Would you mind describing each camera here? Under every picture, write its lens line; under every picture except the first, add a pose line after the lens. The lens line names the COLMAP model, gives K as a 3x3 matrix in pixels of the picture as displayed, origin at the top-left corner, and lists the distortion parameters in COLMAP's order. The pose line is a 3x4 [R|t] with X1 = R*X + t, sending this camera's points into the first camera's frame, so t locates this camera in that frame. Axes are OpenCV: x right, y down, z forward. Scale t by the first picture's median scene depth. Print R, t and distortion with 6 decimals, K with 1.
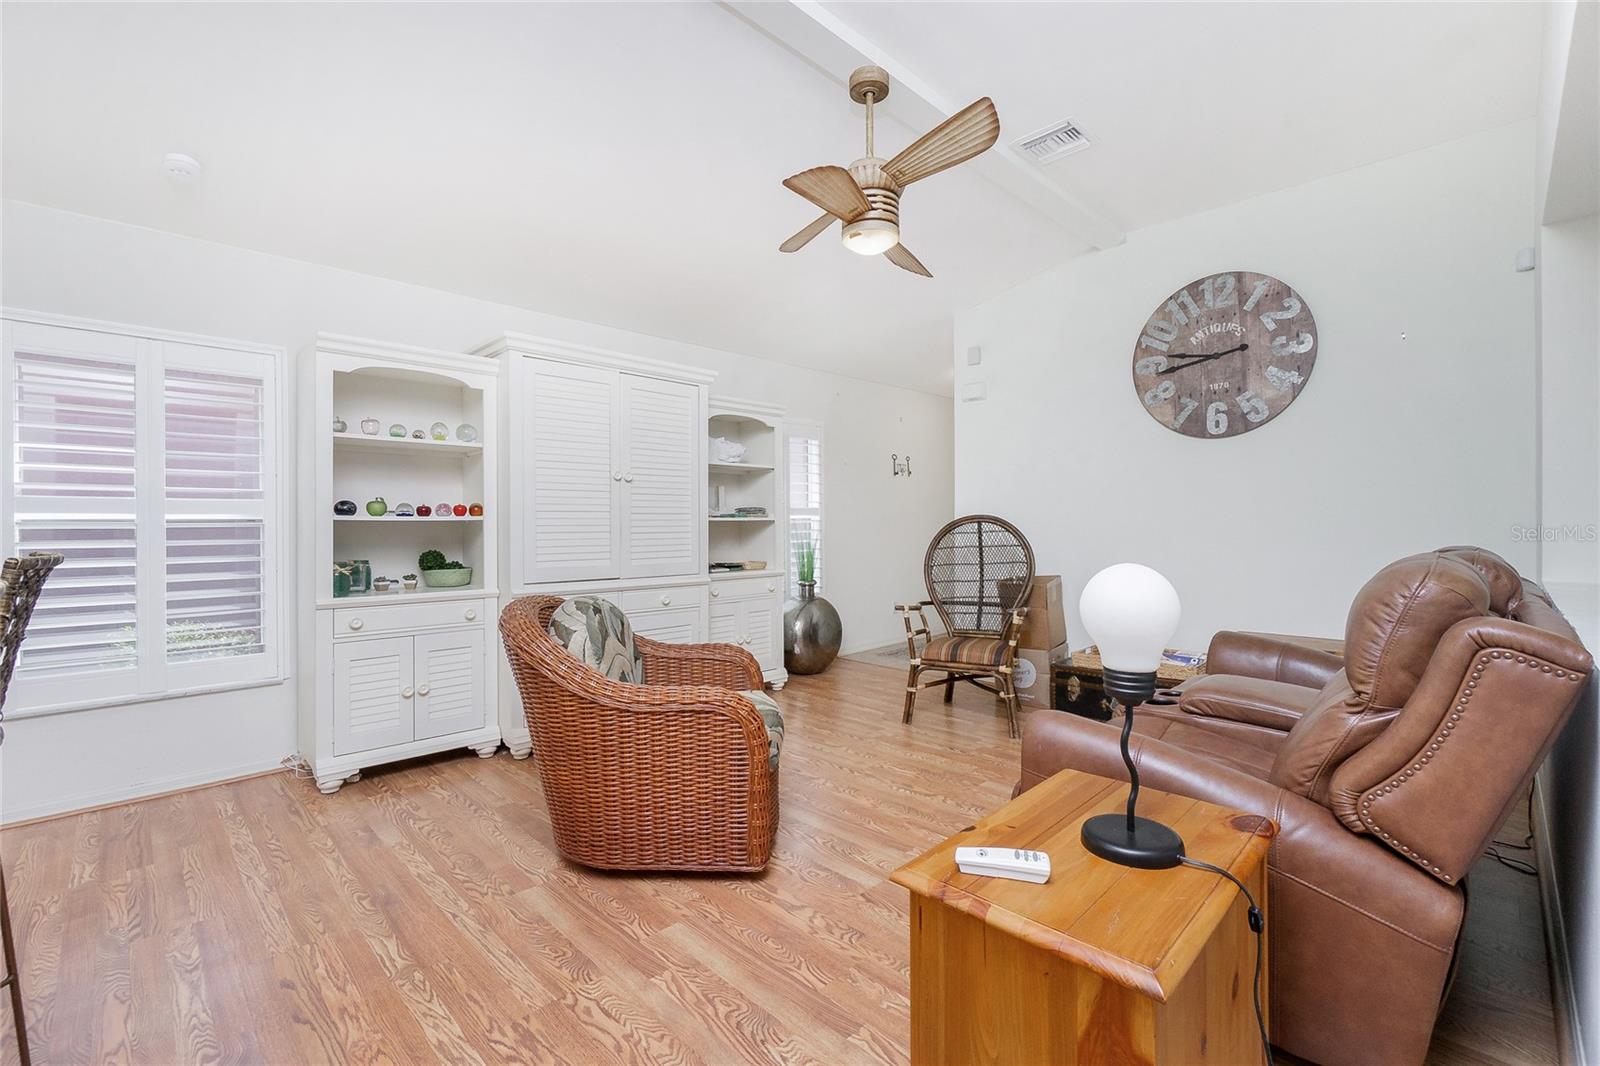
lens RADIAL K [[695.4, 0, 796.0], [0, 695.4, 528.5], [0, 0, 1]] dist [-0.011779, 0.004412]
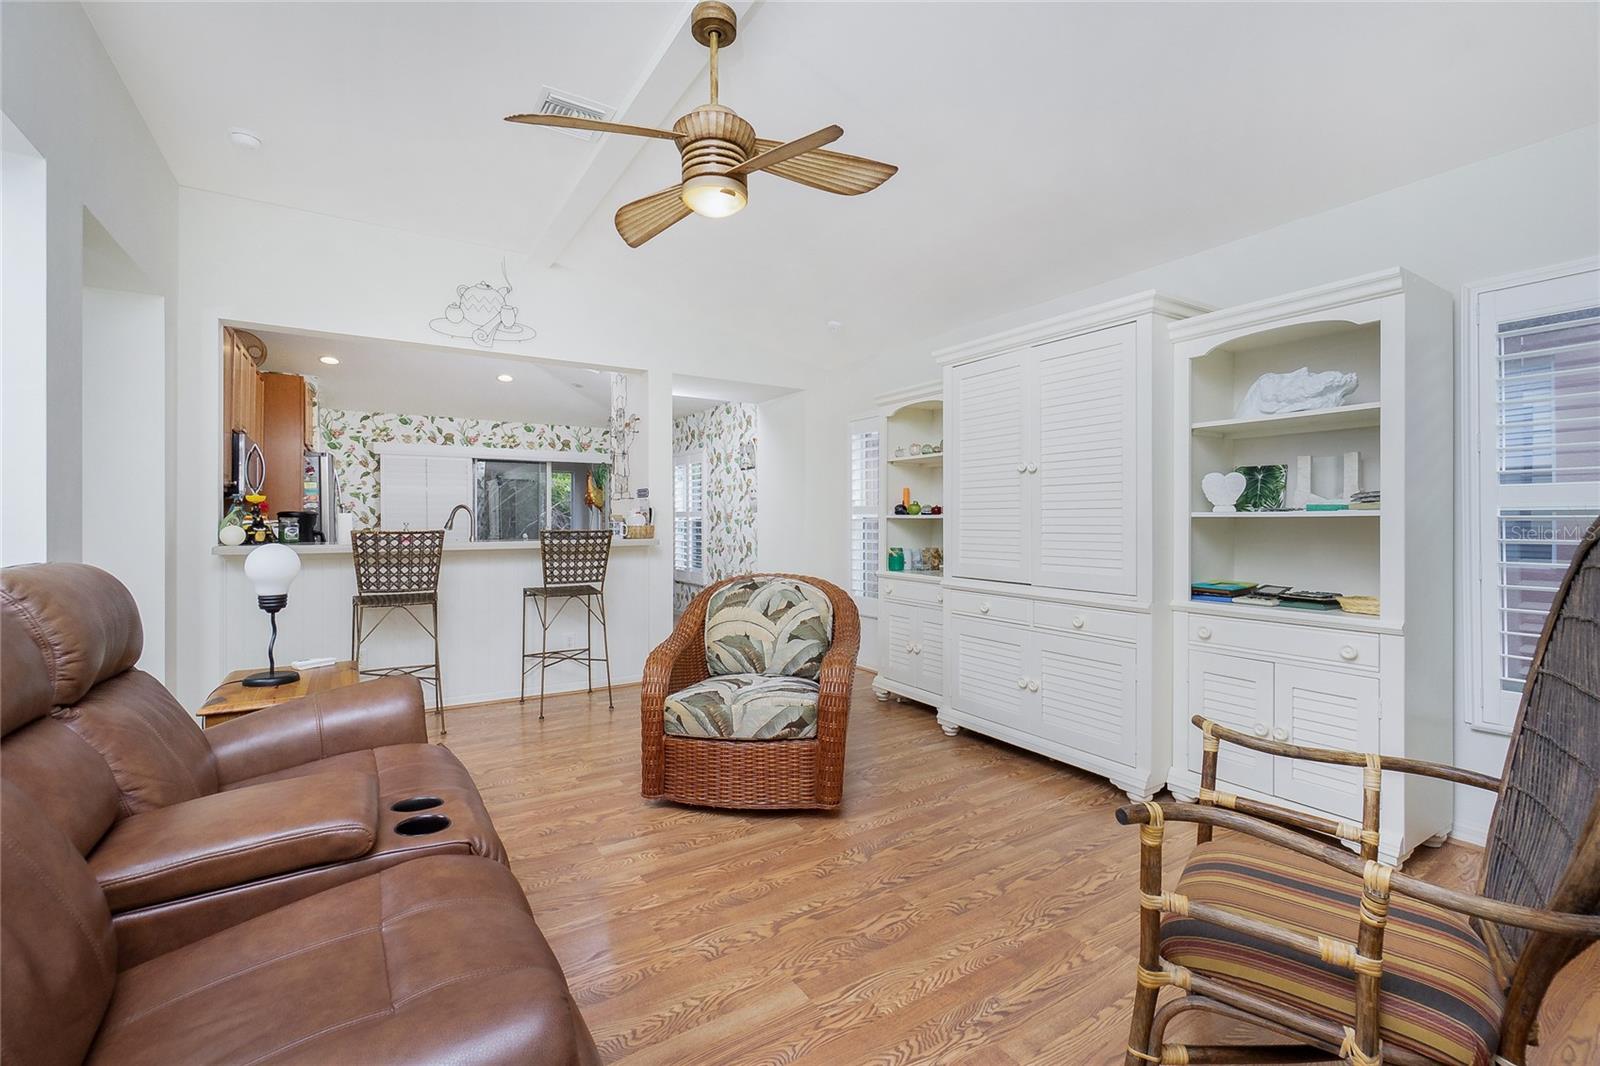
lens RADIAL K [[695.4, 0, 797.6], [0, 695.4, 518.0], [0, 0, 1]] dist [-0.011779, 0.004412]
pose [[-0.207644, 0.003892, -0.978197, 0.657872], [-0.002093, 0.999988, 0.004423, -0.015209], [0.978202, 0.002966, -0.207633, 0.892643]]
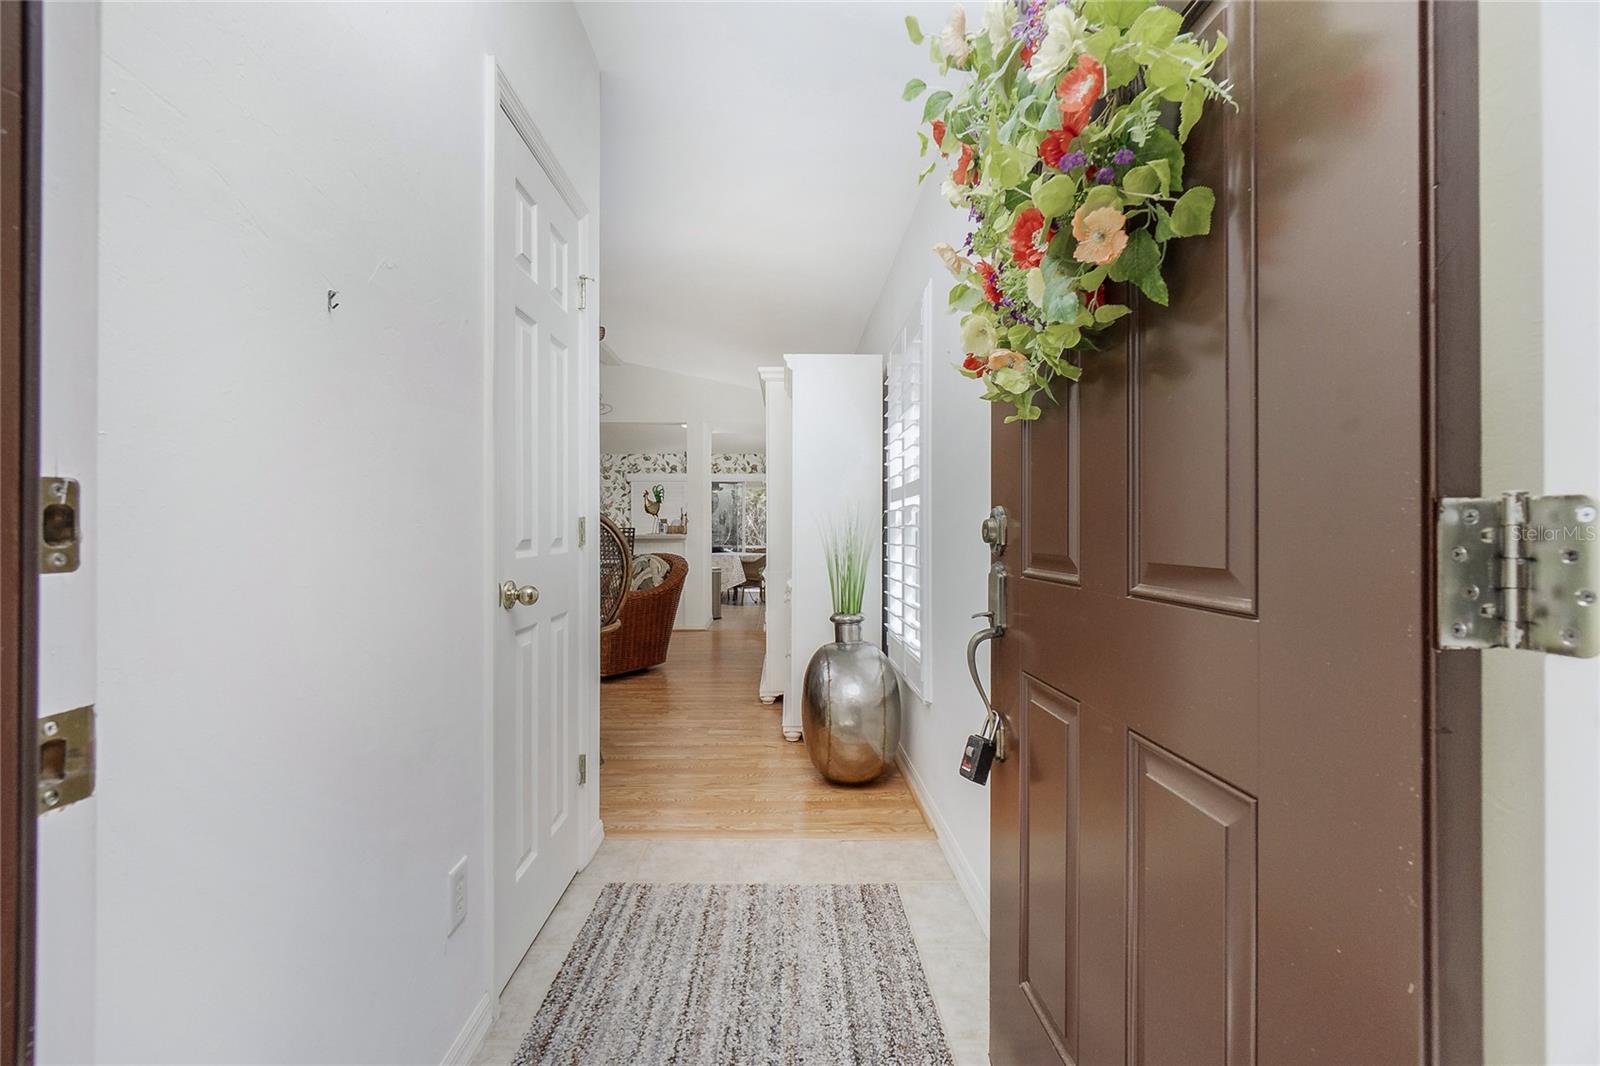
lens RADIAL K [[695.4, 0, 802.1], [0, 695.4, 529.8], [0, 0, 1]] dist [-0.011779, 0.004412]
pose [[-0.678140, 0.004985, -0.734915, 0.657911], [0.001331, 0.999984, 0.005555, 0.005664], [0.734931, 0.002789, -0.678136, 1.927045]]
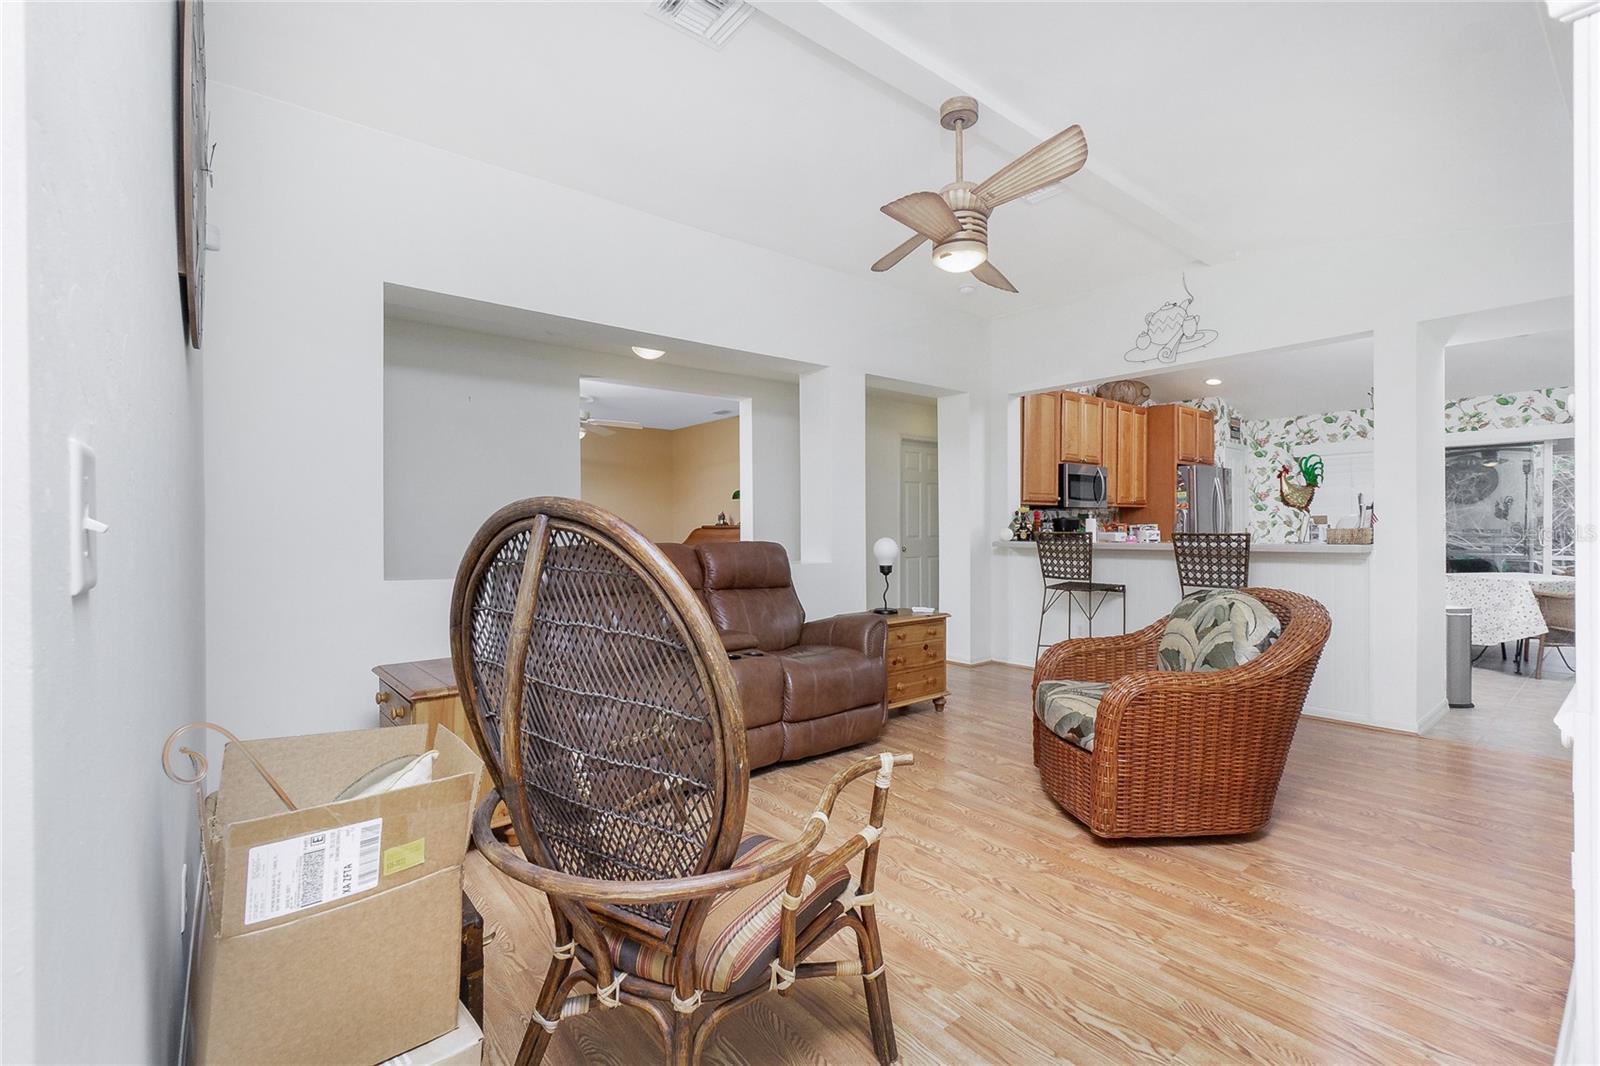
lens RADIAL K [[695.4, 0, 798.4], [0, 695.4, 530.9], [0, 0, 1]] dist [-0.011779, 0.004412]
pose [[-0.995014, 0.011449, 0.099077, 0.174816], [0.012379, 0.999885, 0.008776, -0.010831], [-0.098966, 0.009959, -0.995041, 1.451551]]
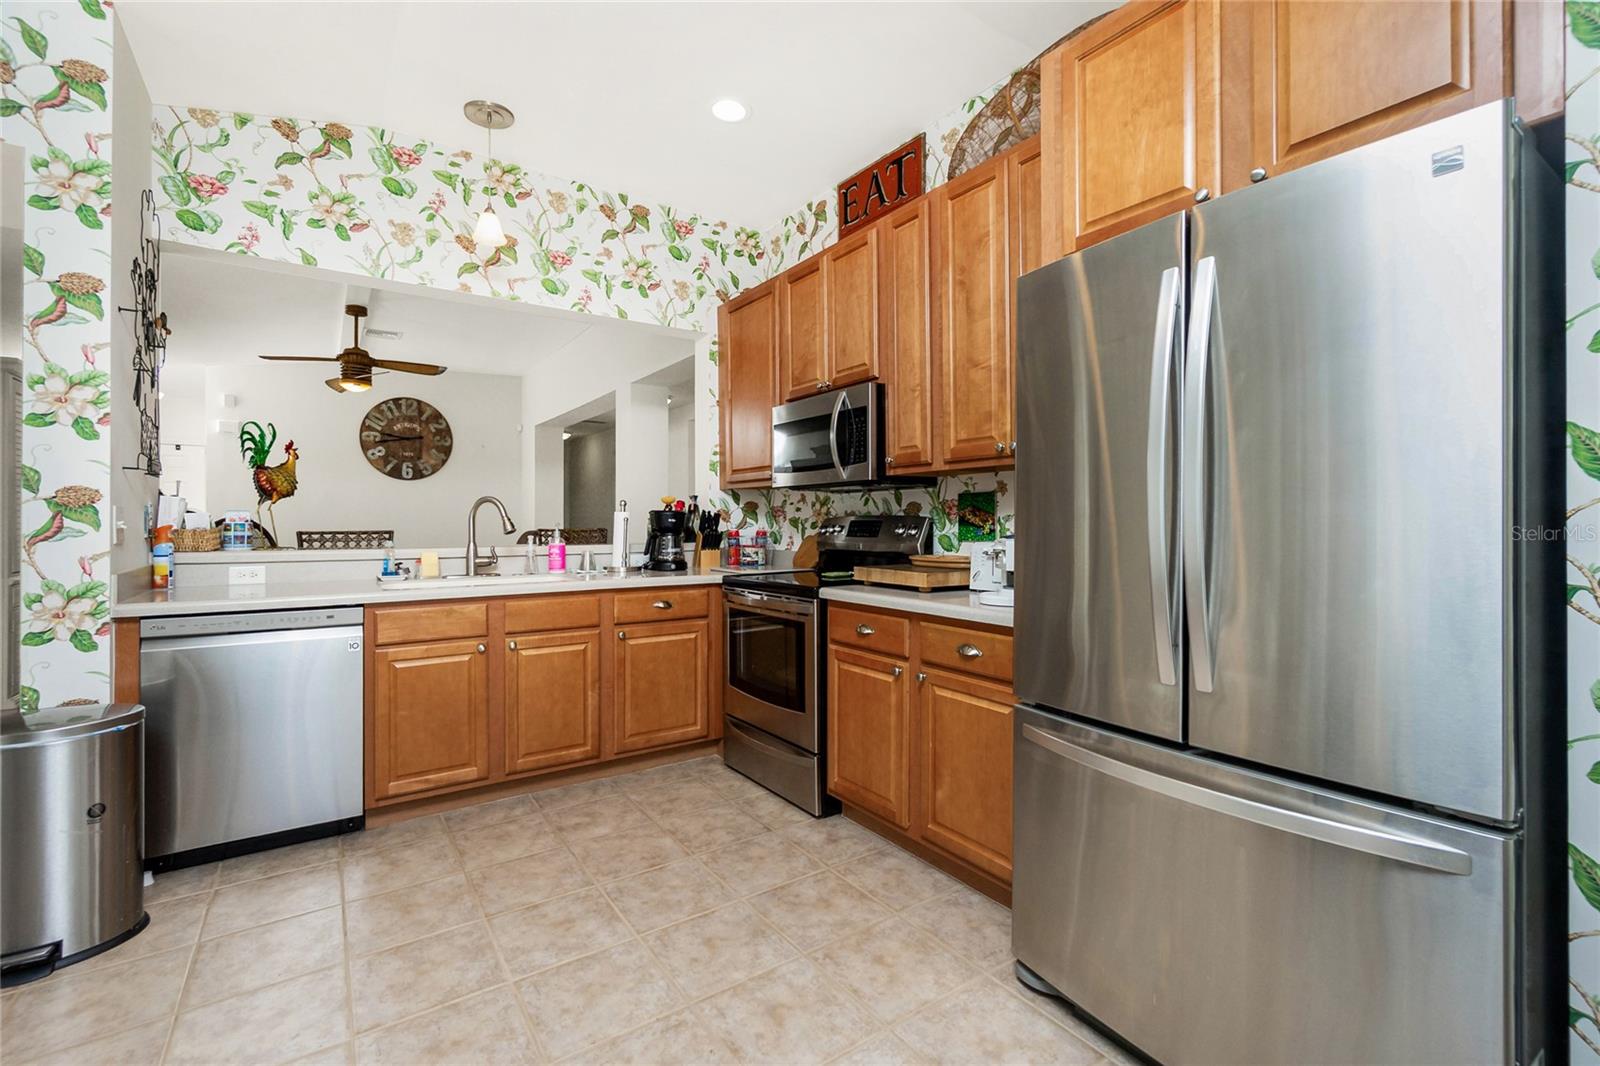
lens RADIAL K [[695.4, 0, 803.1], [0, 695.4, 523.0], [0, 0, 1]] dist [-0.011779, 0.004412]
pose [[0.159159, 0.005288, 0.987239, -1.185259], [0.001999, 0.999982, -0.005679, 0.006009], [-0.987251, 0.002877, 0.159146, -0.441337]]
